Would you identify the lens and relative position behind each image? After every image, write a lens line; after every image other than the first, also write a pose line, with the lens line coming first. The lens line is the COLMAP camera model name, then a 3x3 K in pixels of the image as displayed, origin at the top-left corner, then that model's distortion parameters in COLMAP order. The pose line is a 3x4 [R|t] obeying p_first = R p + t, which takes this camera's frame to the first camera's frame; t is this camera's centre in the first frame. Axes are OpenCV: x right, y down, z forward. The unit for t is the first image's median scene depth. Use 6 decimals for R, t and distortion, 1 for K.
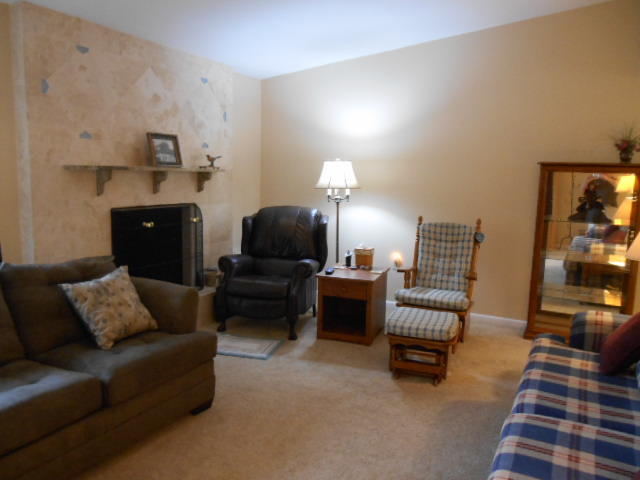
lens RADIAL K [[502.9, 0, 326.3], [0, 502.9, 241.5], [0, 0, 1]] dist [-0.019778, 0.012168]
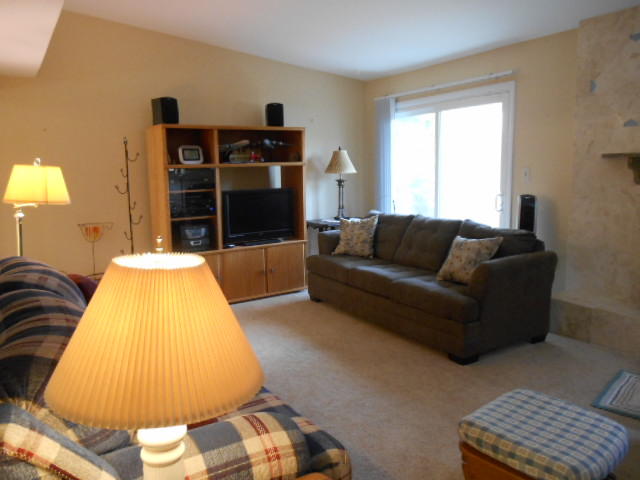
lens RADIAL K [[502.9, 0, 323.1], [0, 502.9, 237.4], [0, 0, 1]] dist [-0.019778, 0.012168]
pose [[-0.507891, 0.103579, -0.855172, 0.594412], [-0.113892, 0.975955, 0.185849, -0.088365], [0.853859, 0.191789, -0.483882, 0.843923]]
